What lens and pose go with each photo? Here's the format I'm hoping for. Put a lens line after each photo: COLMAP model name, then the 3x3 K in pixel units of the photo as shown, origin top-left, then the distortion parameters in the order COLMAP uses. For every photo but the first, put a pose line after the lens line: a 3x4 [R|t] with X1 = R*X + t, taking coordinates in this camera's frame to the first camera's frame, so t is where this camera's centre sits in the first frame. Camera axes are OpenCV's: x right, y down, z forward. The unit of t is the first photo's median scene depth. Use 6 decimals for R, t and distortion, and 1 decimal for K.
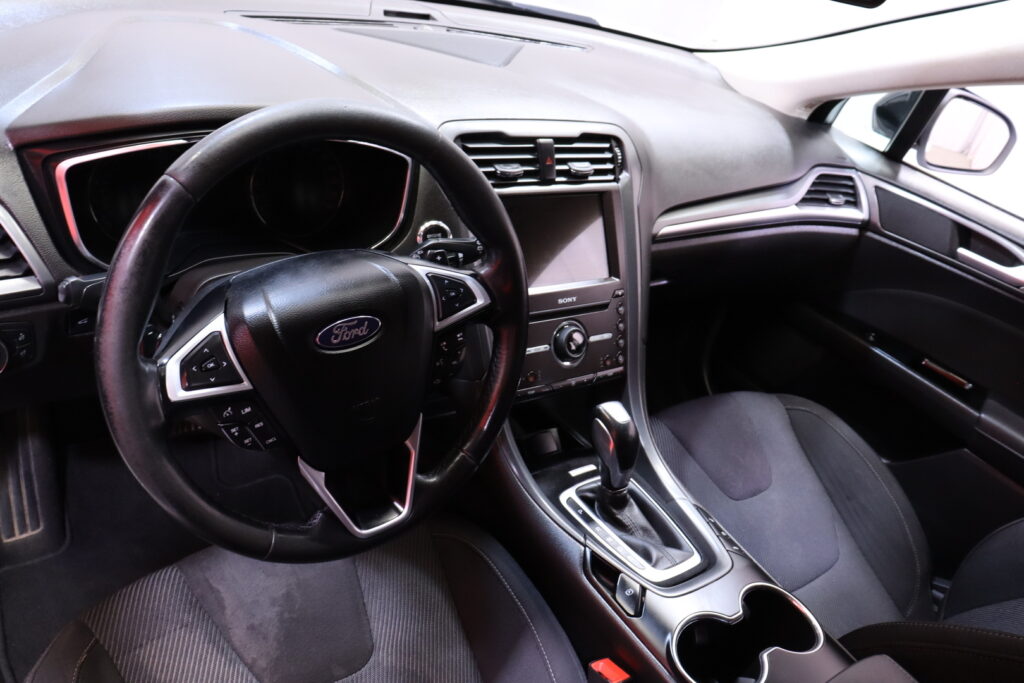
lens RADIAL K [[838.0, 0, 516.2], [0, 838.0, 339.2], [0, 0, 1]] dist [-0.170031, 0.120267]
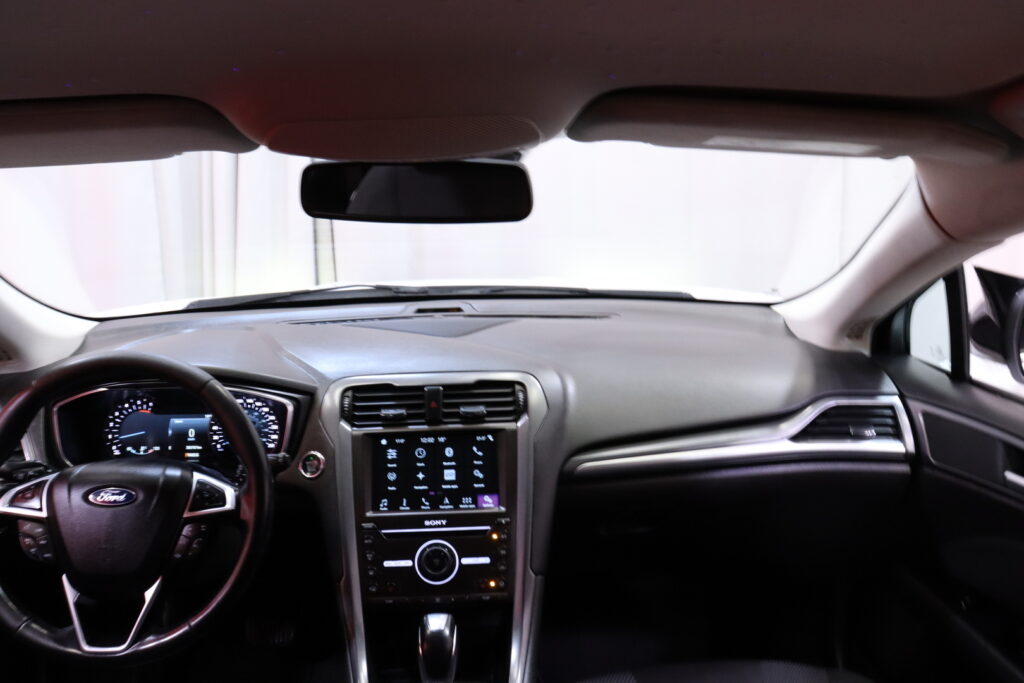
lens RADIAL K [[838.0, 0, 514.3], [0, 838.0, 331.2], [0, 0, 1]] dist [-0.170031, 0.120267]
pose [[0.820851, -0.140828, -0.553507, 0.753935], [-0.092461, 0.923575, -0.372103, 0.113481], [0.563608, 0.356619, 0.745097, 0.130996]]
